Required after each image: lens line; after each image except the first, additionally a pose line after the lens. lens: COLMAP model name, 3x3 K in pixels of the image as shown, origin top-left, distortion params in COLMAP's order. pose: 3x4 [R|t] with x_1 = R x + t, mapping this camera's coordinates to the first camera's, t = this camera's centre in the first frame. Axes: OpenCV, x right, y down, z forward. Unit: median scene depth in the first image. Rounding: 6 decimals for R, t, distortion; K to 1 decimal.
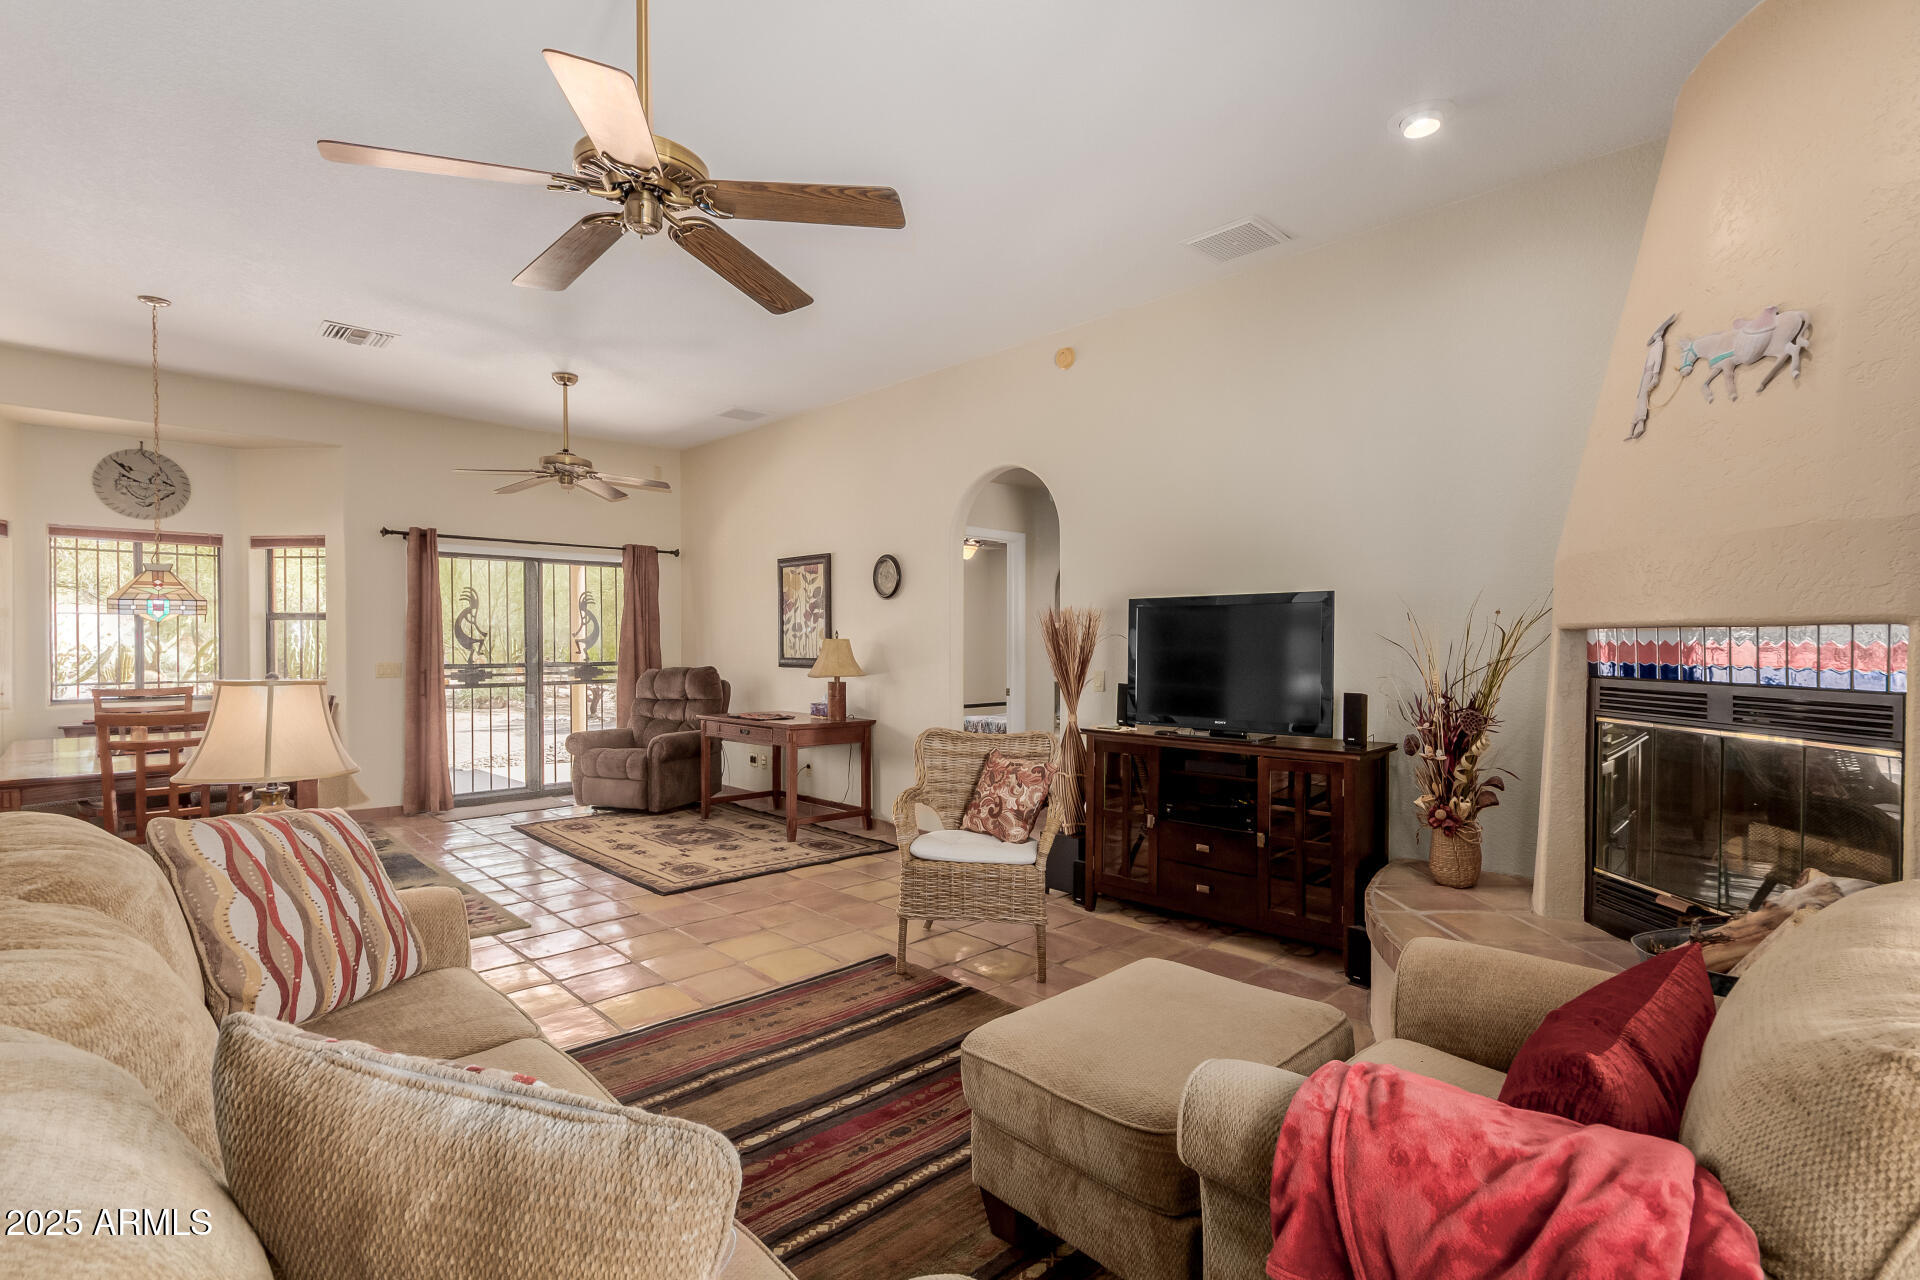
lens RADIAL K [[905.9, 0, 964.7], [0, 905.9, 651.8], [0, 0, 1]] dist [-0.003662, -0.001063]
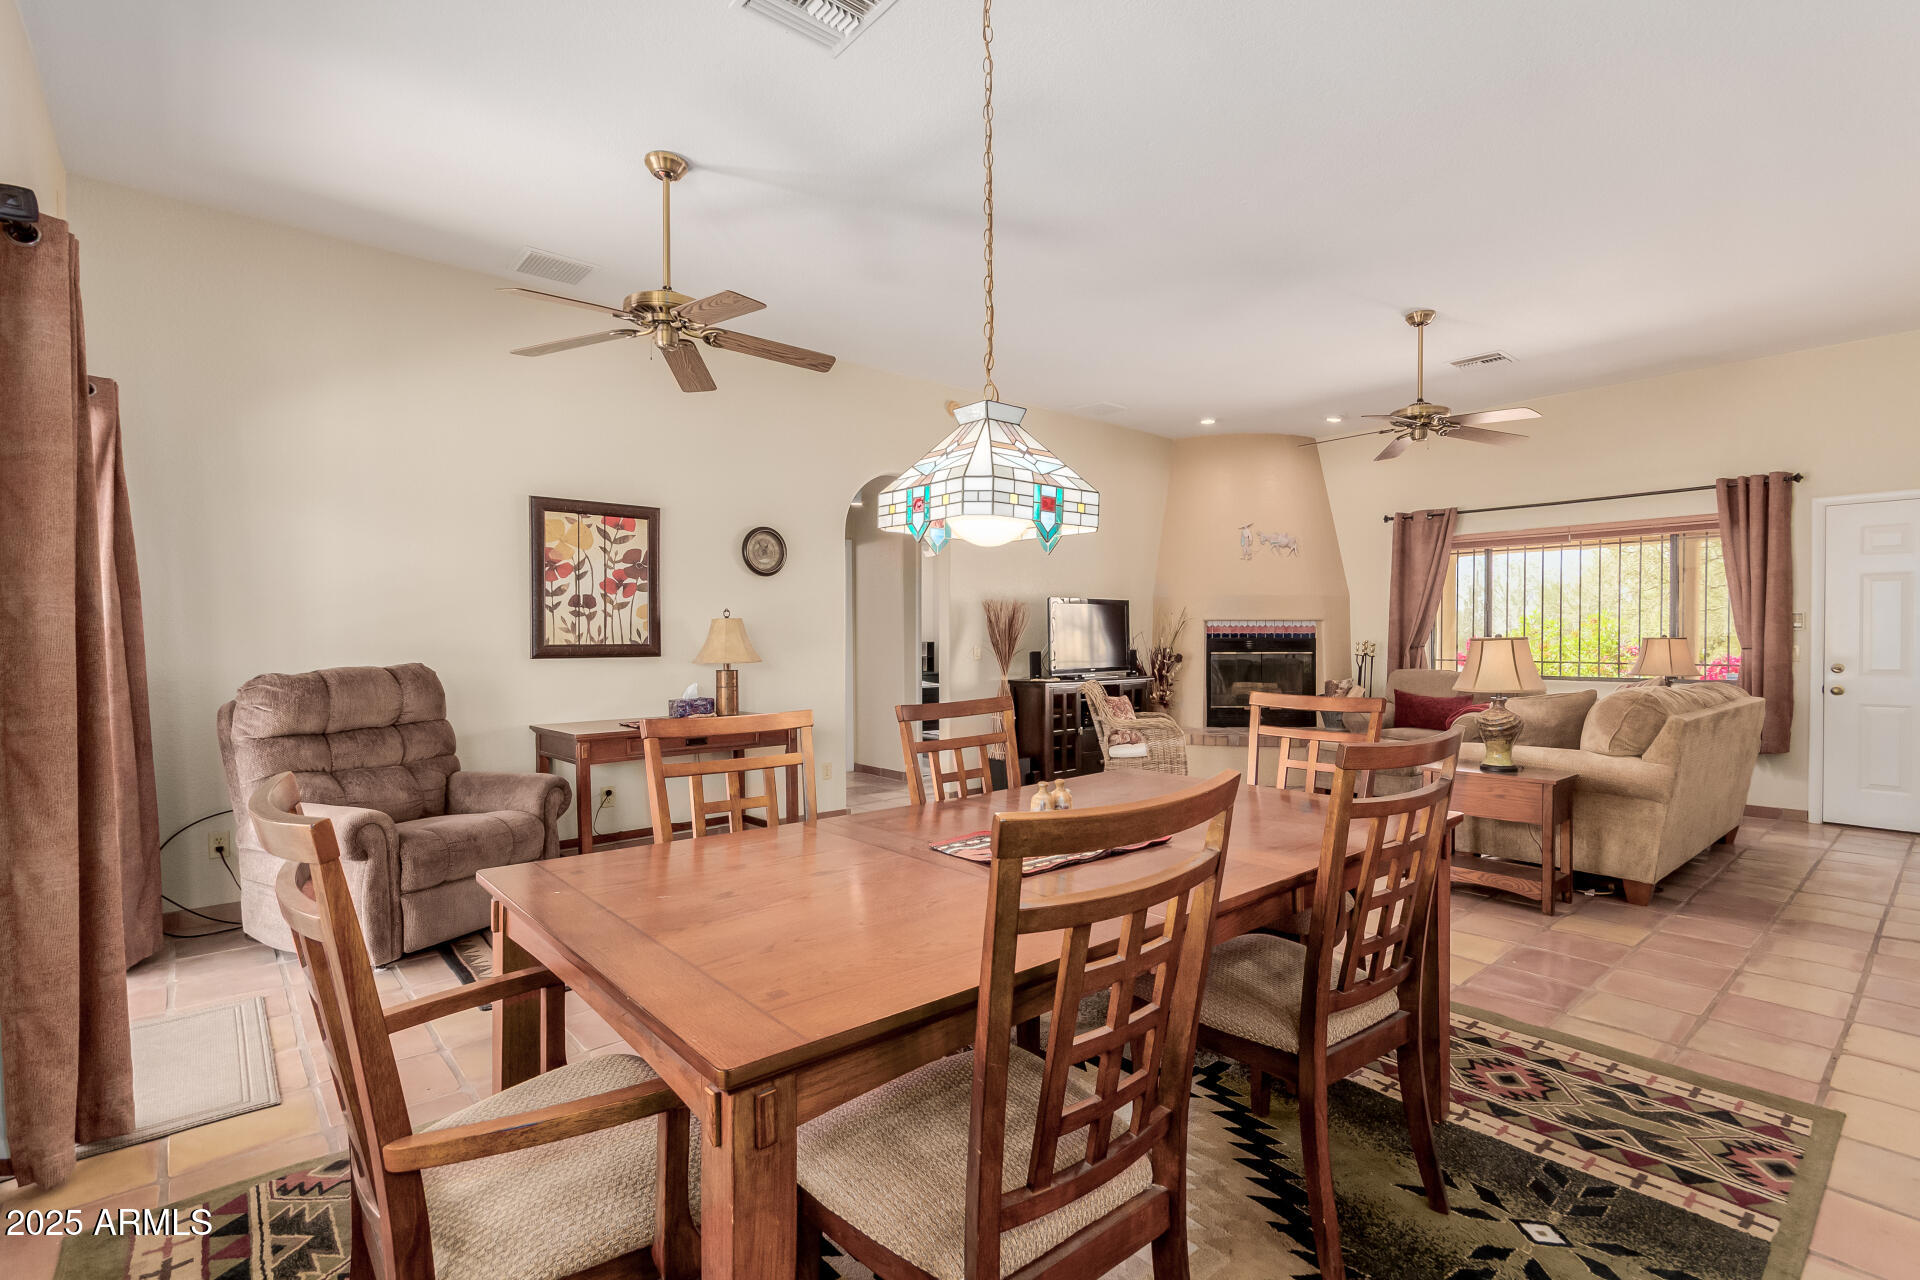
lens RADIAL K [[905.9, 0, 964.7], [0, 905.9, 651.8], [0, 0, 1]] dist [-0.003662, -0.001063]
pose [[0.046746, -0.009820, 0.998859, -0.879205], [0.019060, 0.999778, 0.008937, 0.011831], [-0.998725, 0.018620, 0.046923, 0.673919]]
